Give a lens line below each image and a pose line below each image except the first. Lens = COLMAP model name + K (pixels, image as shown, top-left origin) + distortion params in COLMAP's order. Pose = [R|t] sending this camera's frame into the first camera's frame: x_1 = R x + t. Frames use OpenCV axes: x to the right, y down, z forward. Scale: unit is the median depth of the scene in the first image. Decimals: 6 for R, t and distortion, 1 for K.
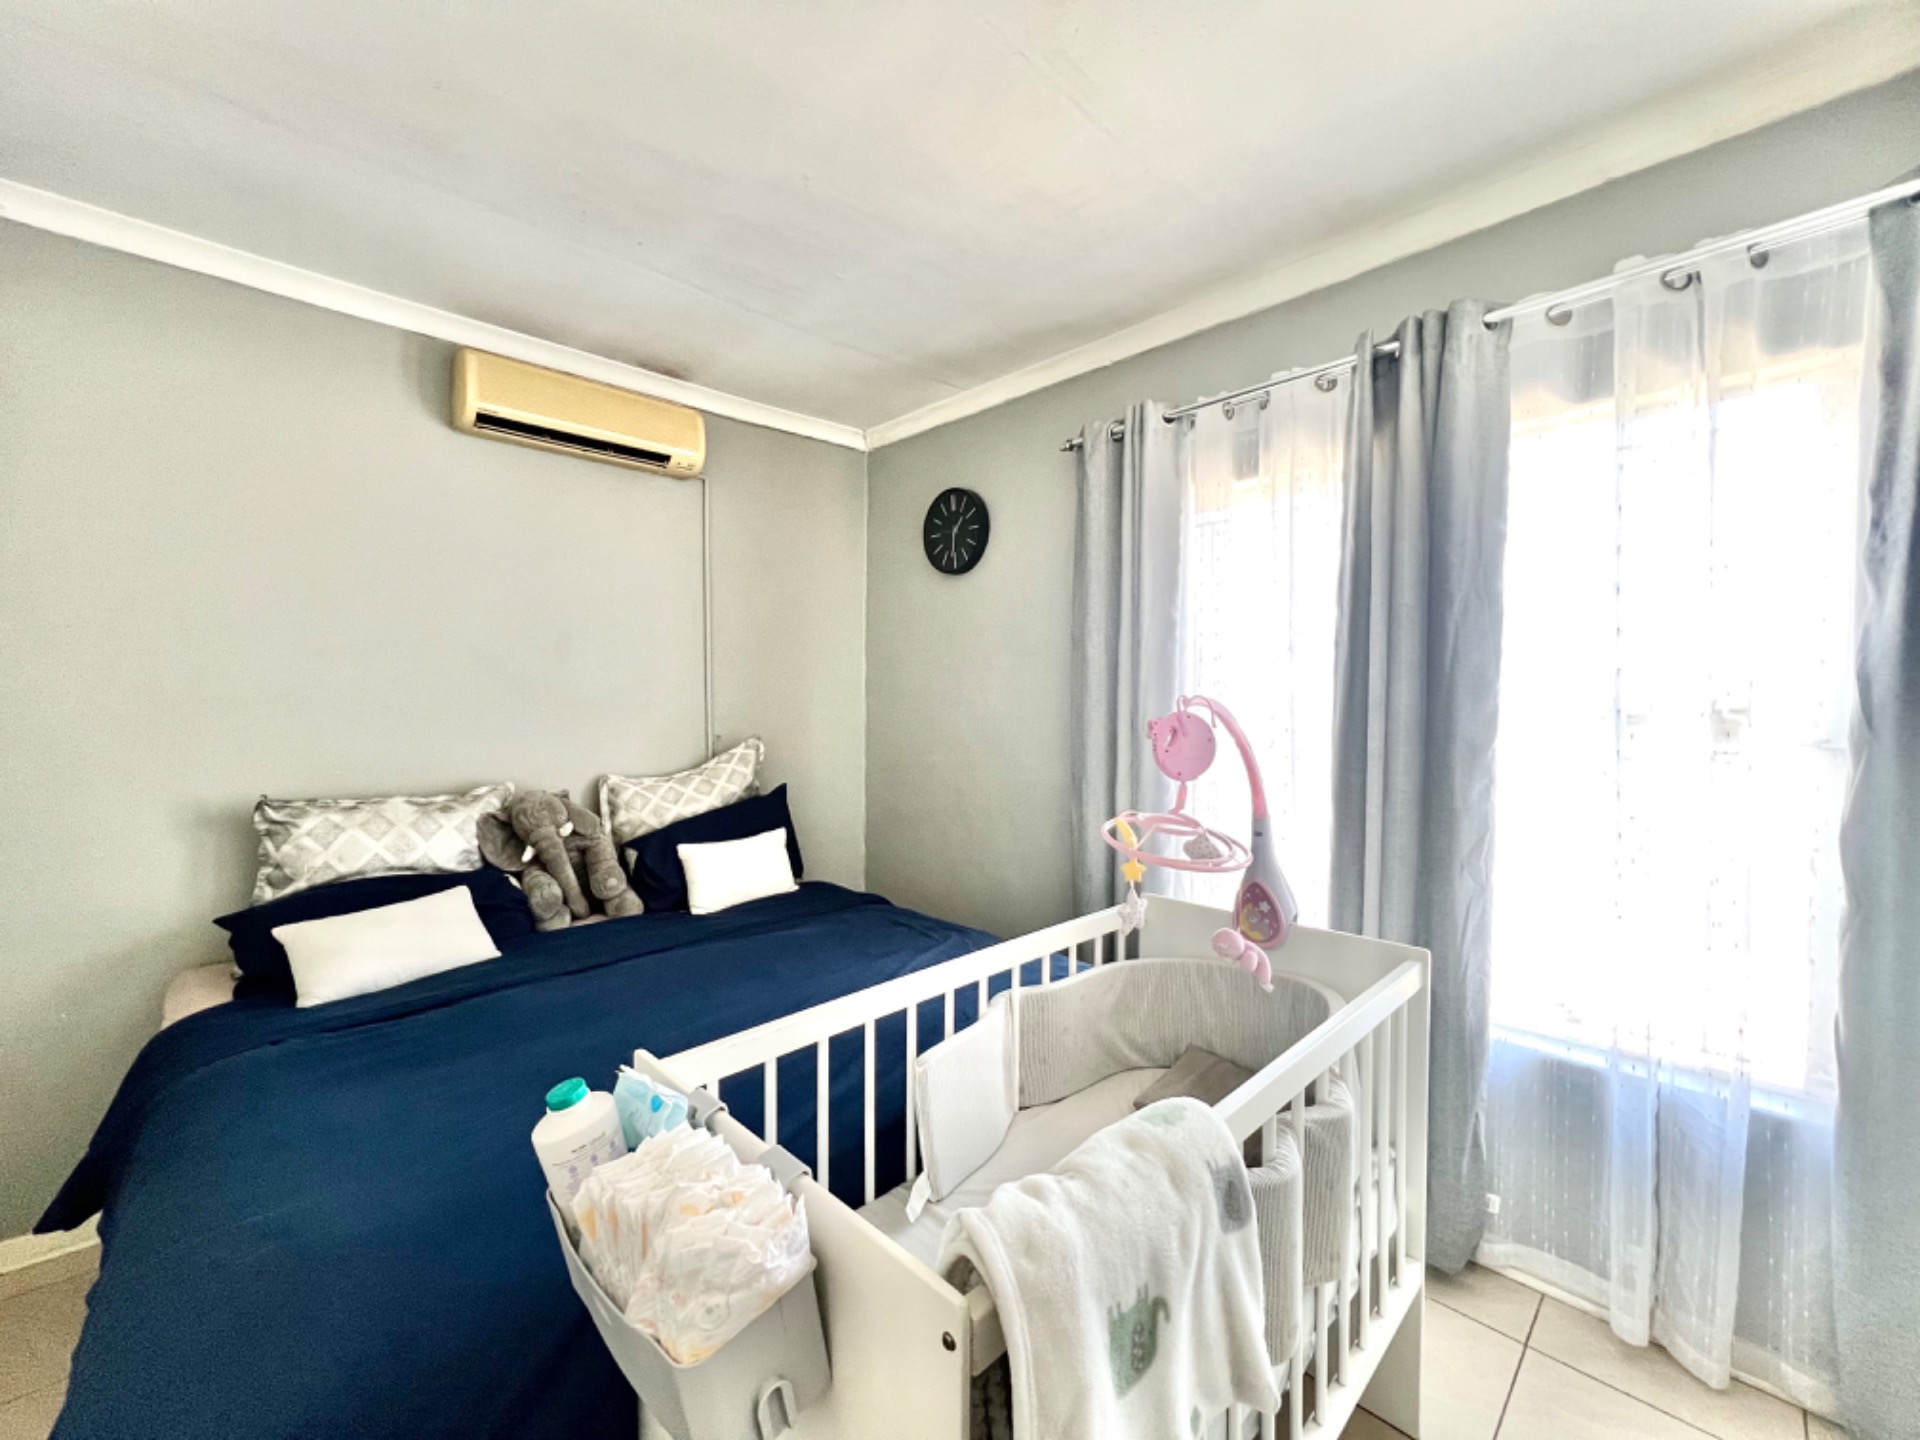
lens RADIAL K [[764.5, 0, 962.9], [0, 764.5, 716.9], [0, 0, 1]] dist [0.000864, 0.000053]
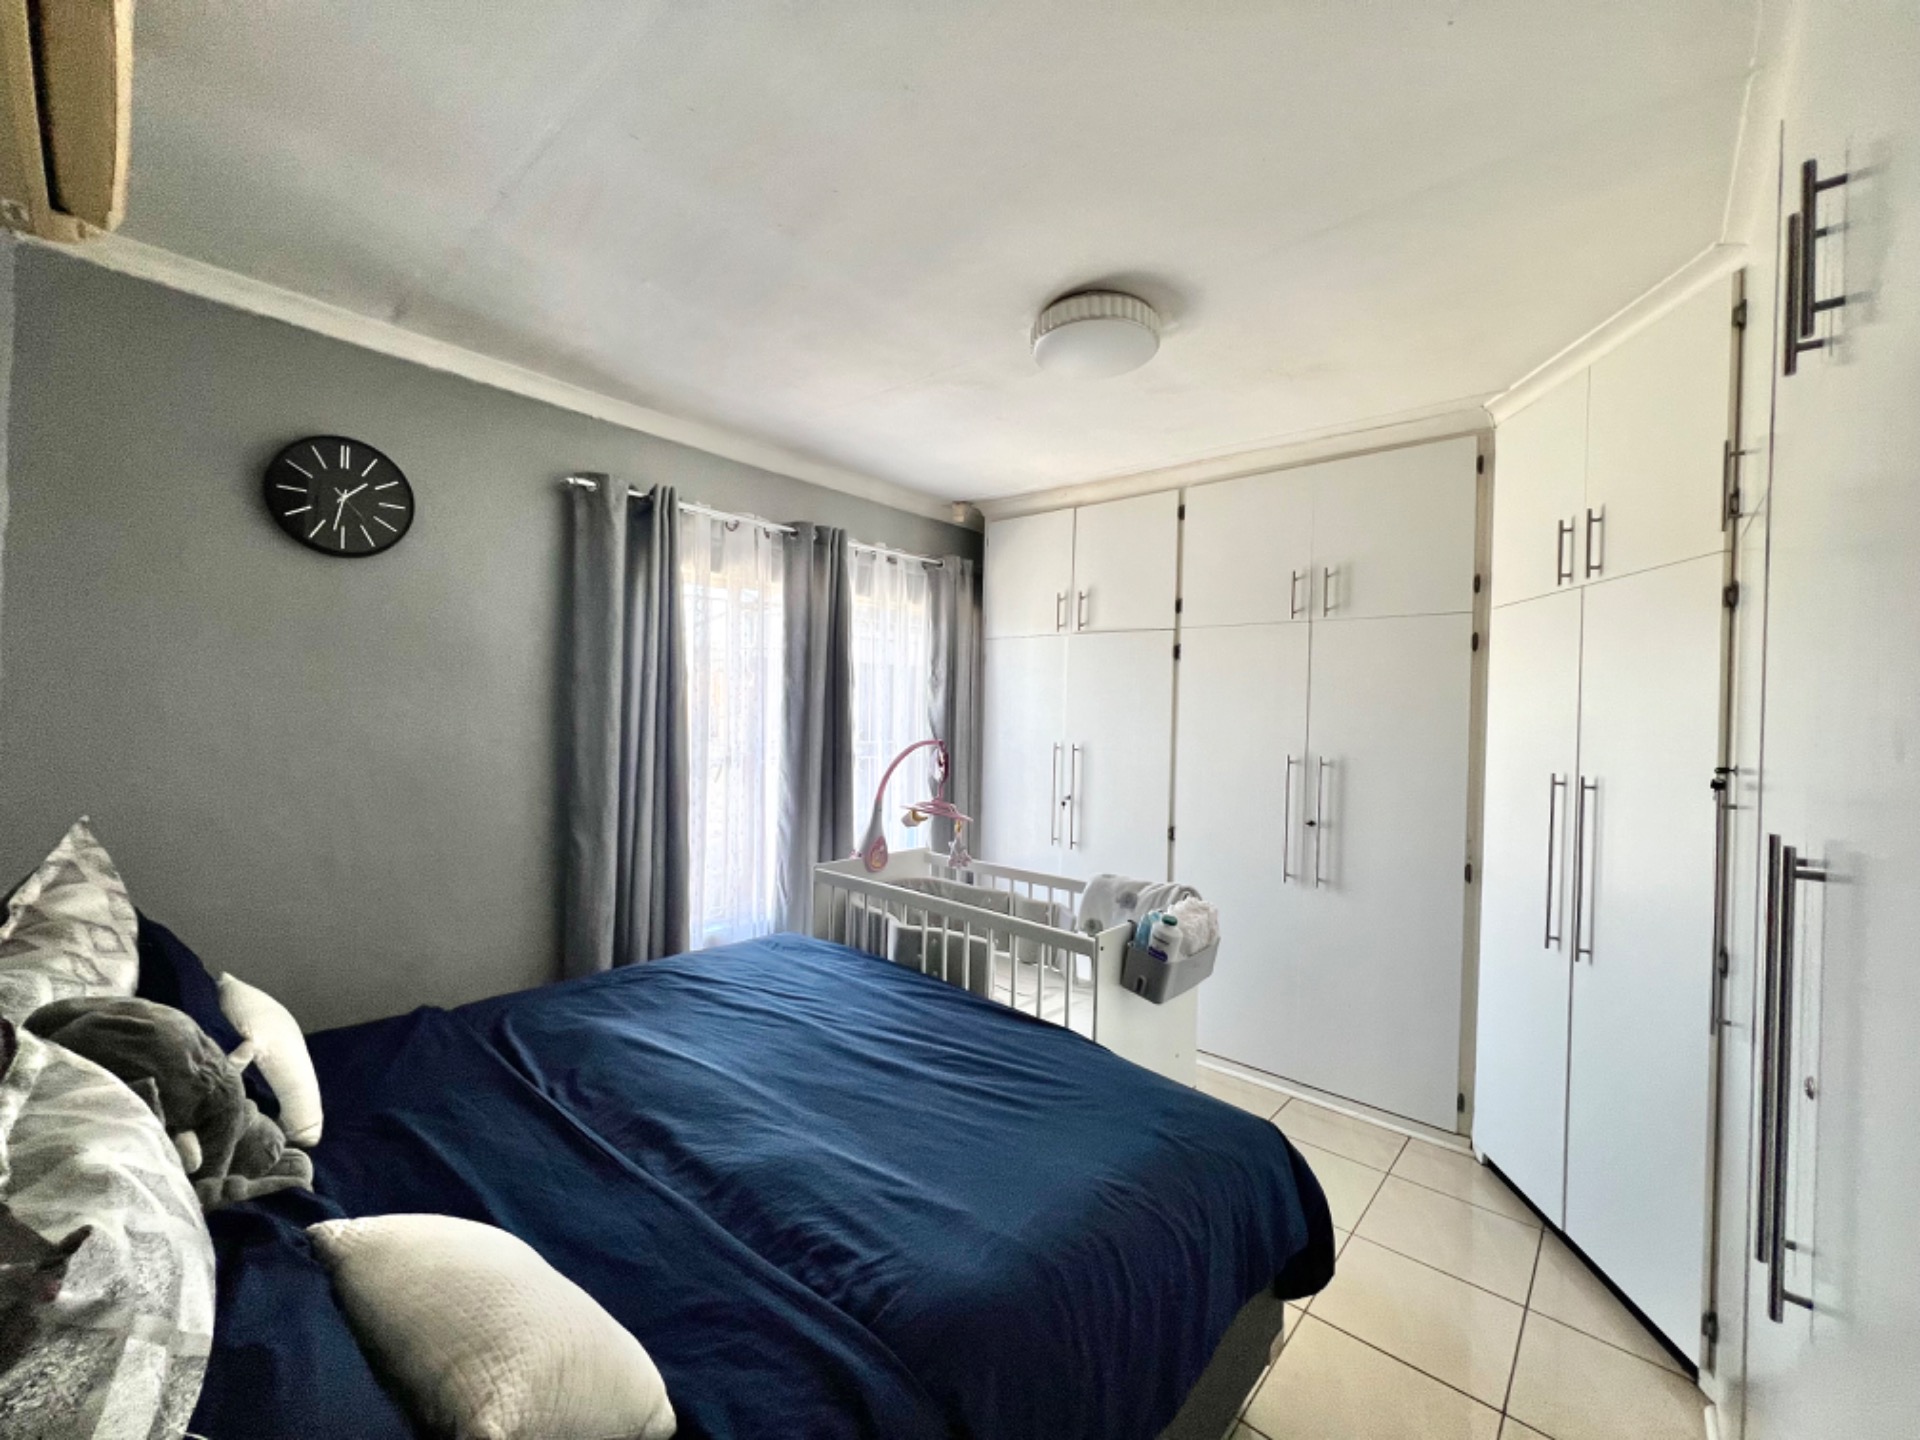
lens RADIAL K [[773.2, 0, 953.3], [0, 773.2, 716.4], [0, 0, 1]] dist [-0.001231, 0.000571]
pose [[-0.055868, -0.000842, 0.998438, -0.770566], [-0.000910, 0.999999, 0.000793, -0.039091], [-0.998438, -0.000864, -0.055869, 0.474900]]
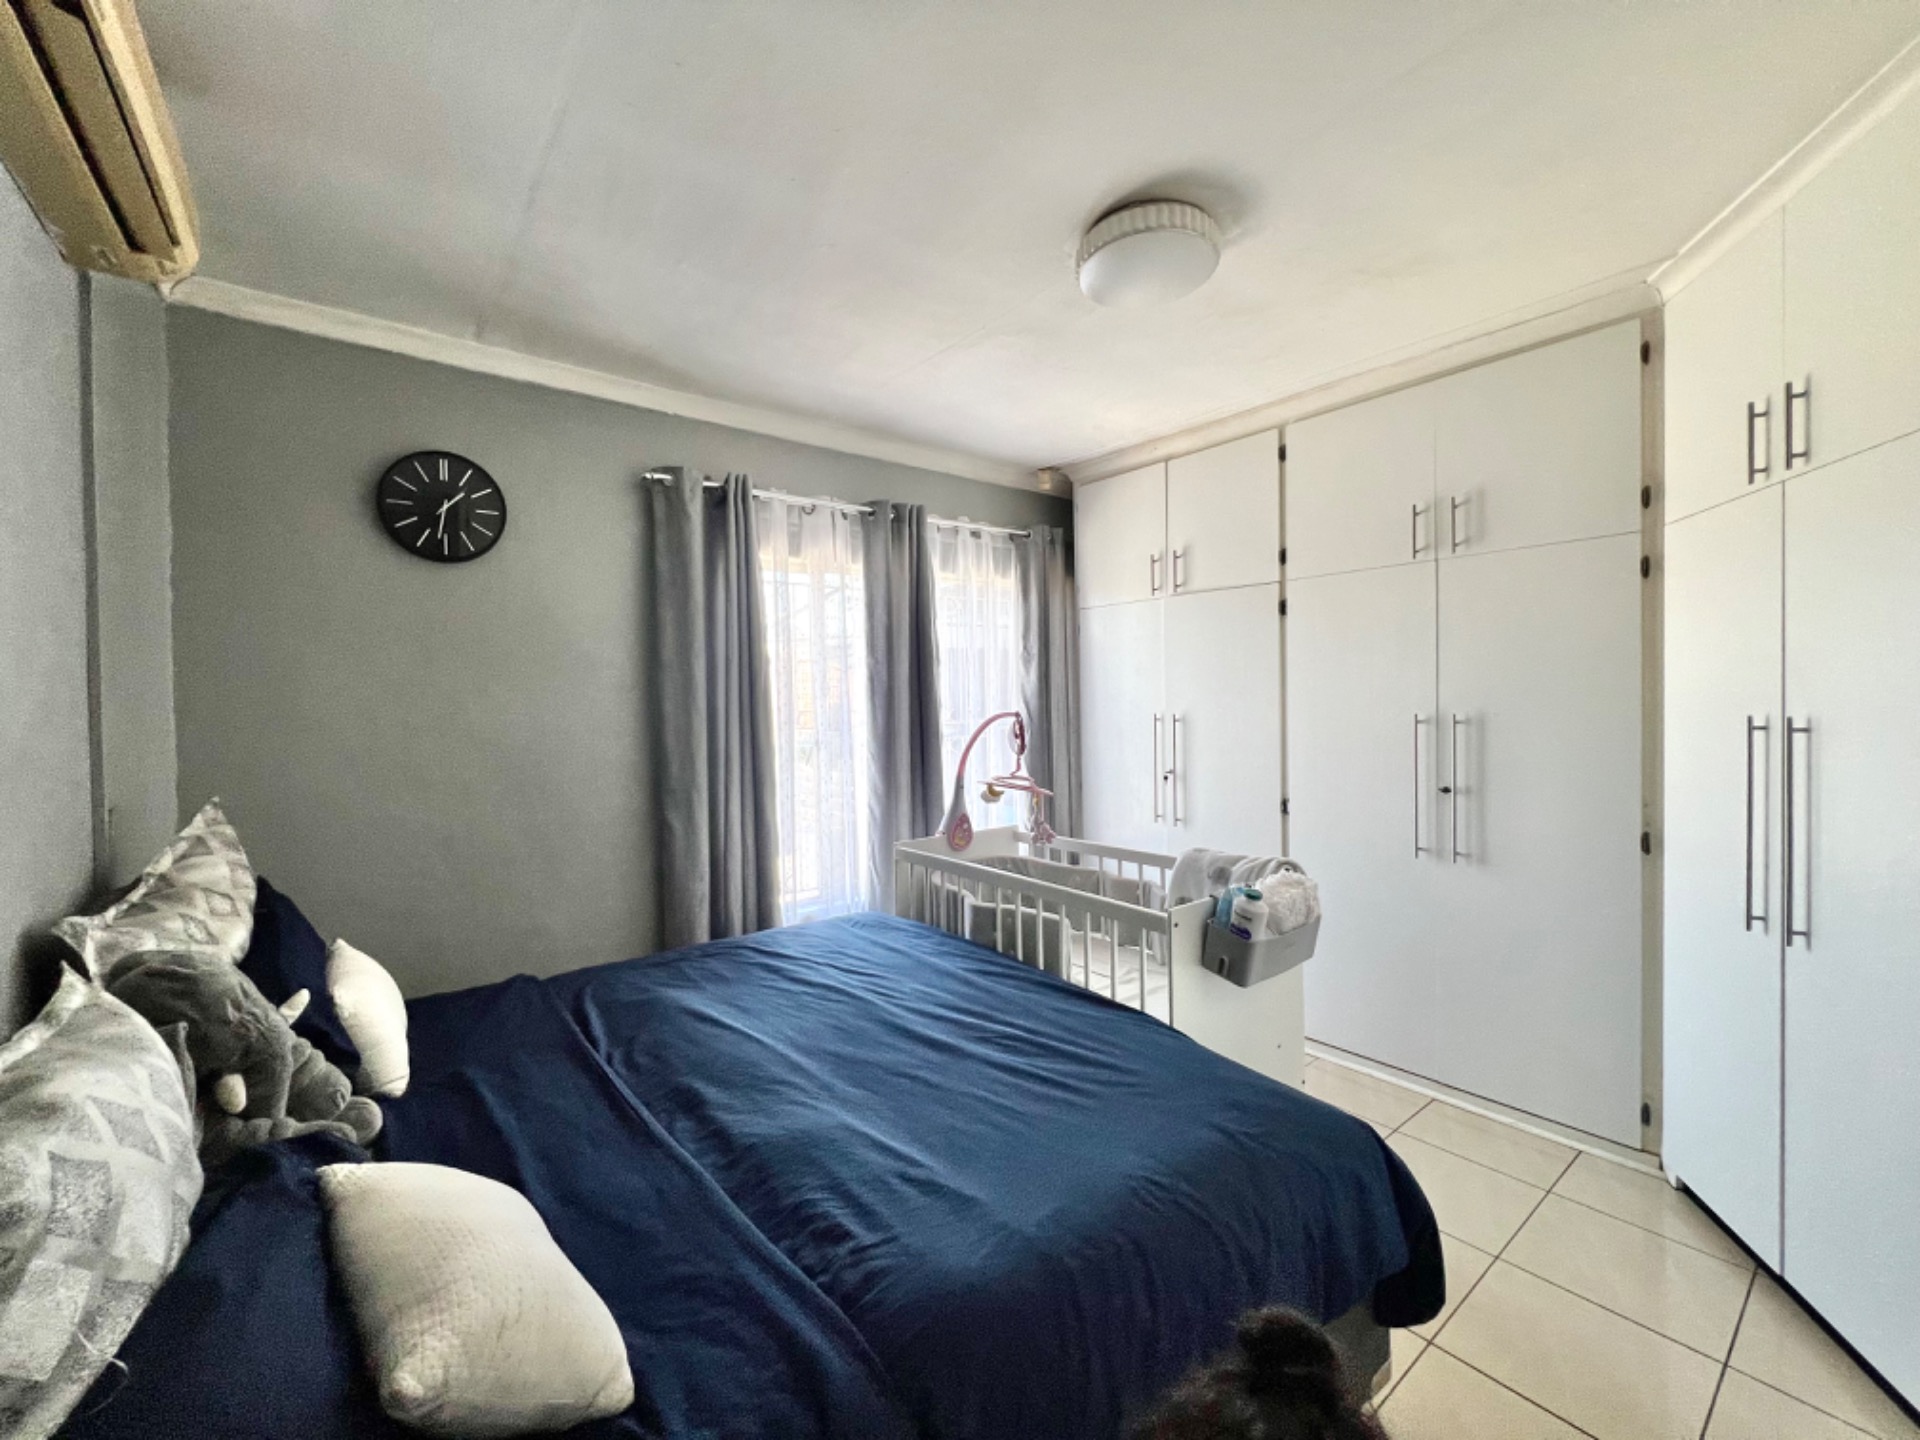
lens RADIAL K [[773.2, 0, 953.3], [0, 773.2, 716.4], [0, 0, 1]] dist [-0.001231, 0.000571]
pose [[0.118230, -0.014162, 0.992885, -0.736389], [0.041482, 0.999096, 0.009311, -0.016583], [-0.992119, 0.040086, 0.118711, 0.407417]]
